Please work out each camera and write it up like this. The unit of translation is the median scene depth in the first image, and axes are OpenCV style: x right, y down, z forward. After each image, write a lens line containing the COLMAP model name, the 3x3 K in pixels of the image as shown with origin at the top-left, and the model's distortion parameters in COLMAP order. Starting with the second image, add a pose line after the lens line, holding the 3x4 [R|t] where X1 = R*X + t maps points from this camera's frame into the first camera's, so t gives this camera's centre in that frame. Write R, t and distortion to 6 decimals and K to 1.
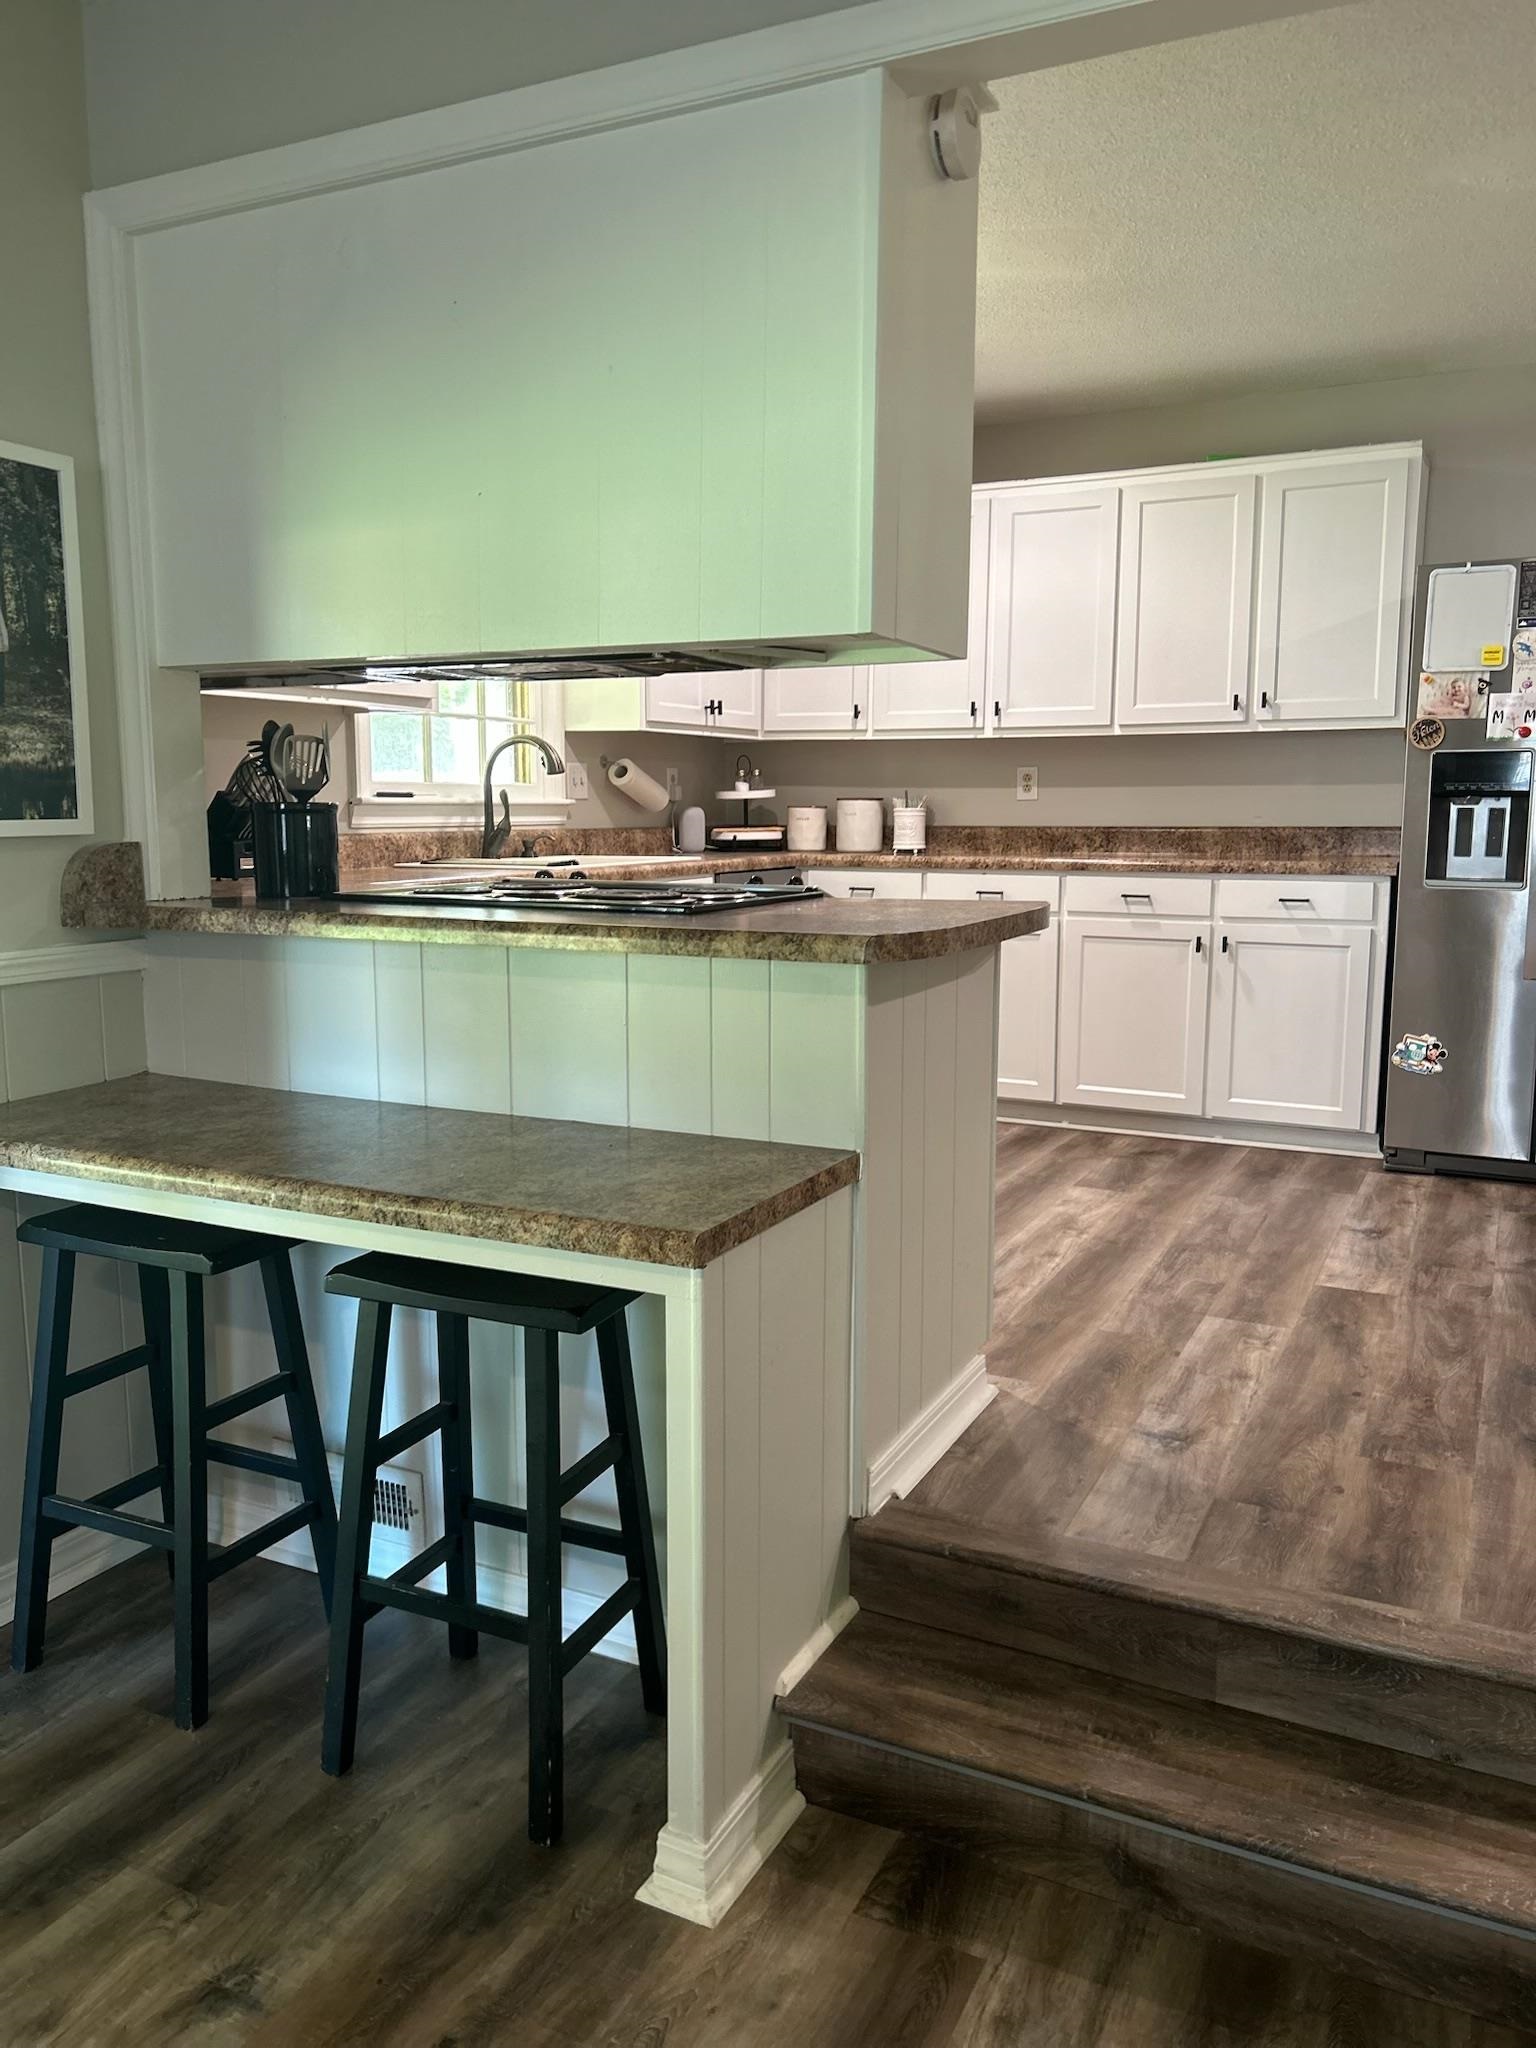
lens RADIAL K [[1543.8, 0, 761.7], [0, 1543.8, 1024.6], [0, 0, 1]] dist [0.007072, -0.008623]
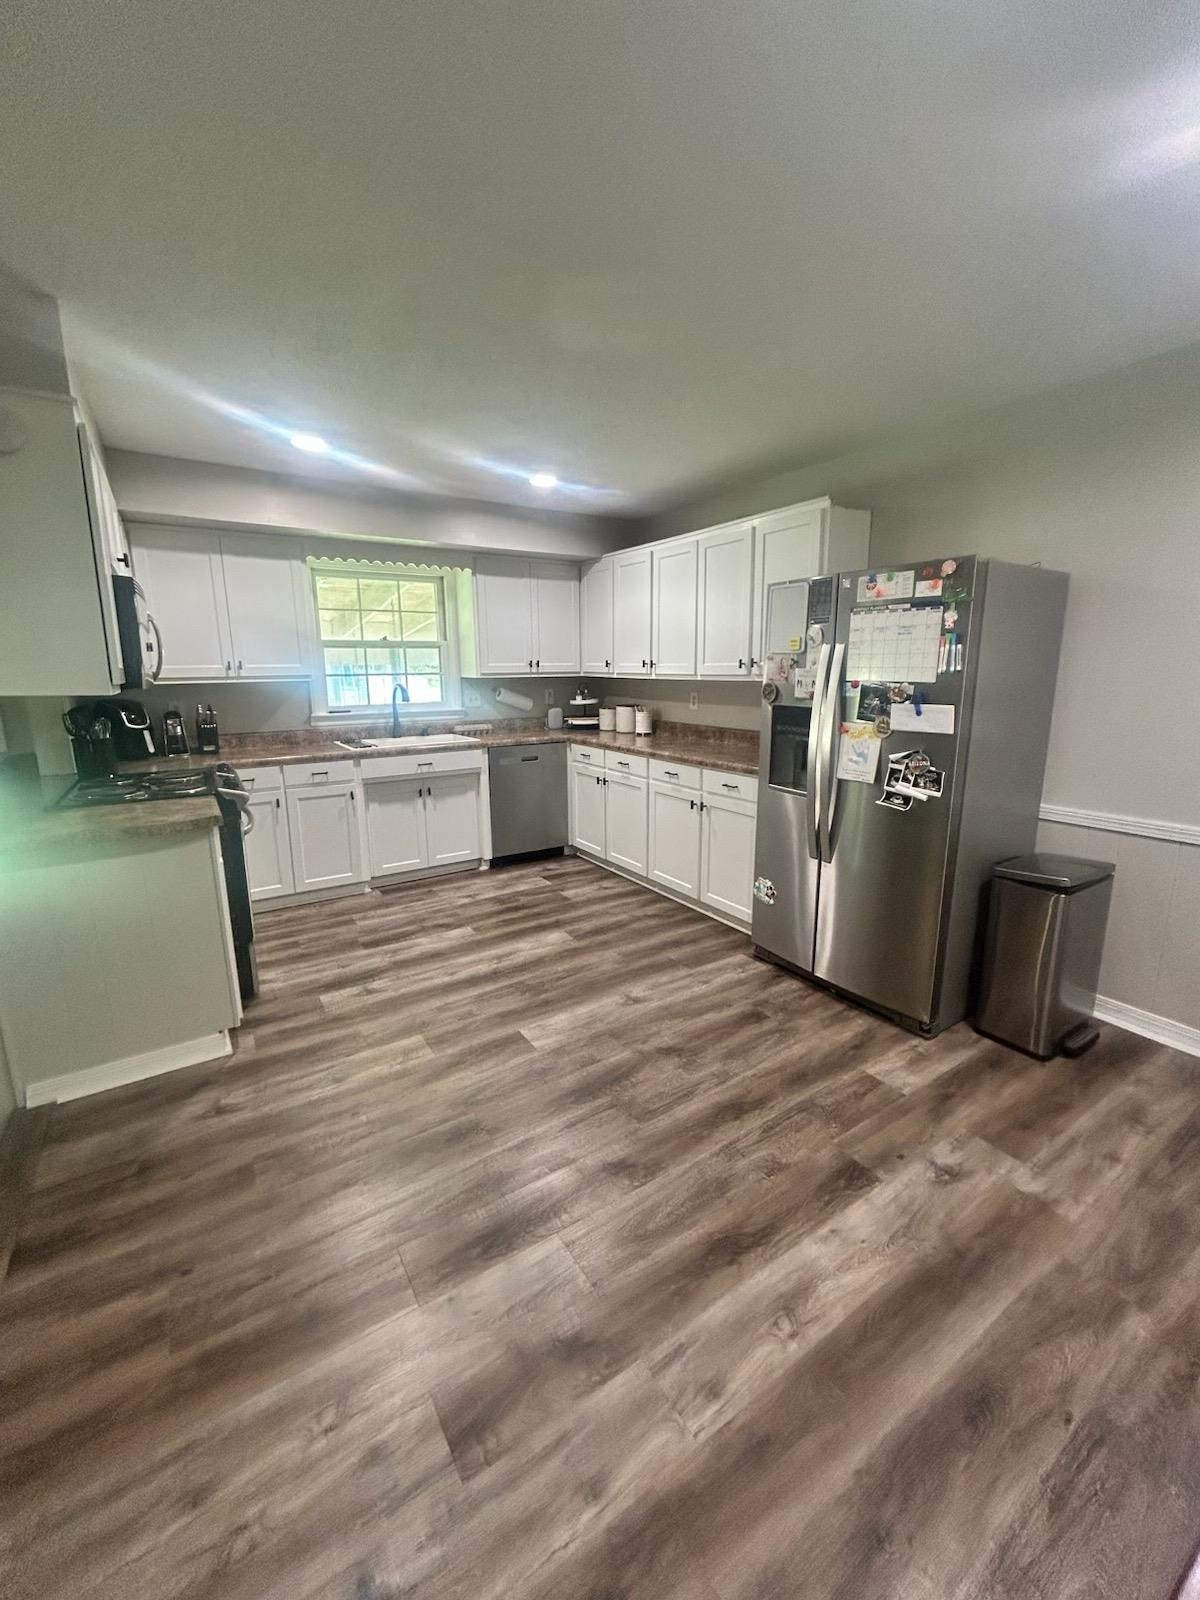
lens RADIAL K [[656.3, 0, 603.3], [0, 656.3, 796.0], [0, 0, 1]] dist [0.002650, 0.000494]
pose [[0.865334, 0.092393, -0.492606, 0.634929], [-0.064158, 0.995196, 0.073955, -0.124567], [0.497072, -0.032391, 0.867105, 0.340939]]
